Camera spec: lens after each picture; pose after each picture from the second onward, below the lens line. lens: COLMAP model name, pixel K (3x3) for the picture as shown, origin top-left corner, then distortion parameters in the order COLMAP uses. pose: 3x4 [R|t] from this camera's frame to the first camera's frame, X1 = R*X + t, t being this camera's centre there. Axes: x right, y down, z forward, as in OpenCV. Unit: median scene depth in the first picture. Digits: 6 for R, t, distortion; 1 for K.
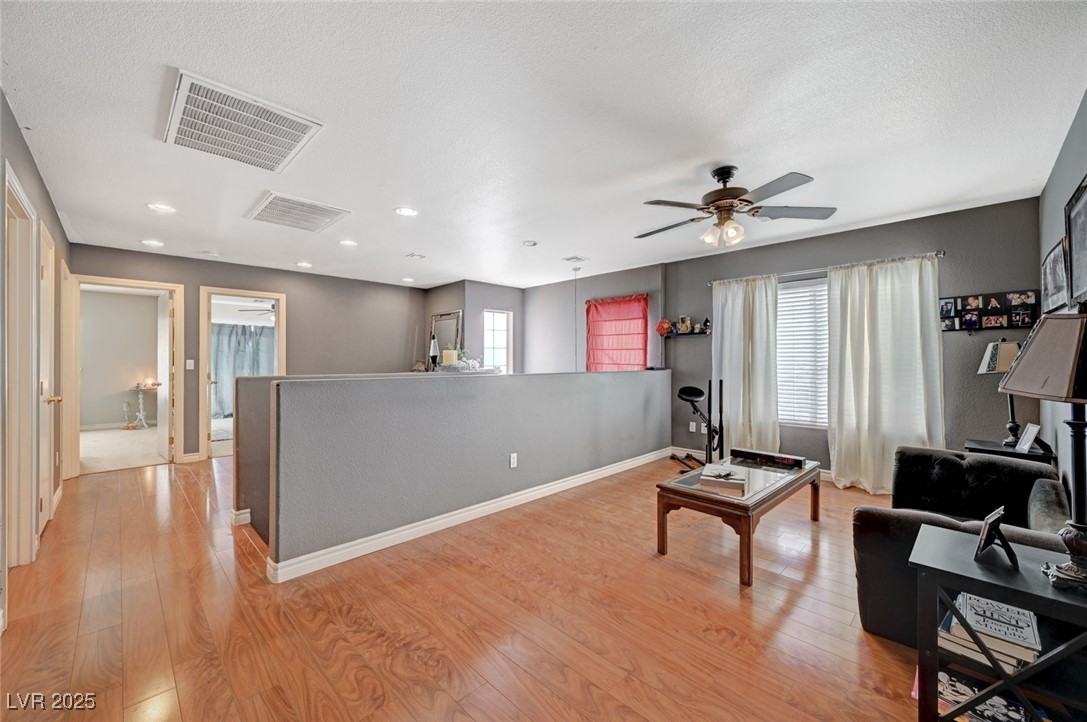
lens RADIAL K [[434.3, 0, 546.0], [0, 434.3, 362.5], [0, 0, 1]] dist [0.003364, -0.000039]
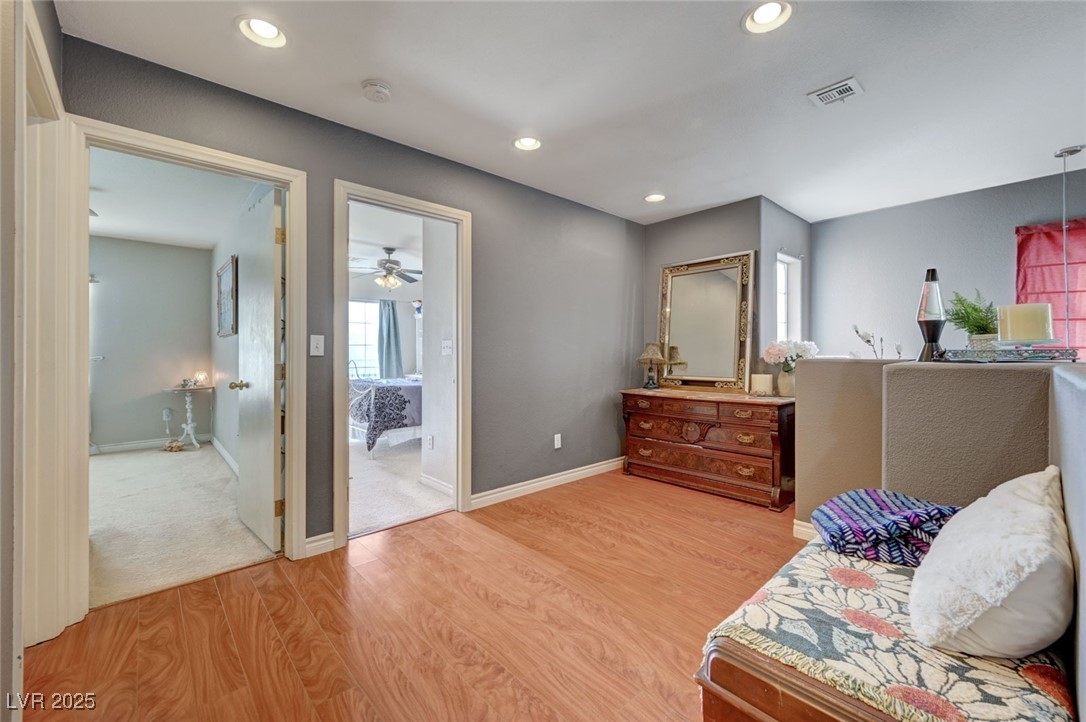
lens RADIAL K [[448.1, 0, 537.9], [0, 448.1, 357.7], [0, 0, 1]] dist [0.002857, -0.000035]
pose [[0.998596, 0.002748, -0.052894, -0.475938], [-0.002424, 0.999978, 0.006180, 0.012672], [0.052909, -0.006043, 0.998581, 0.455422]]
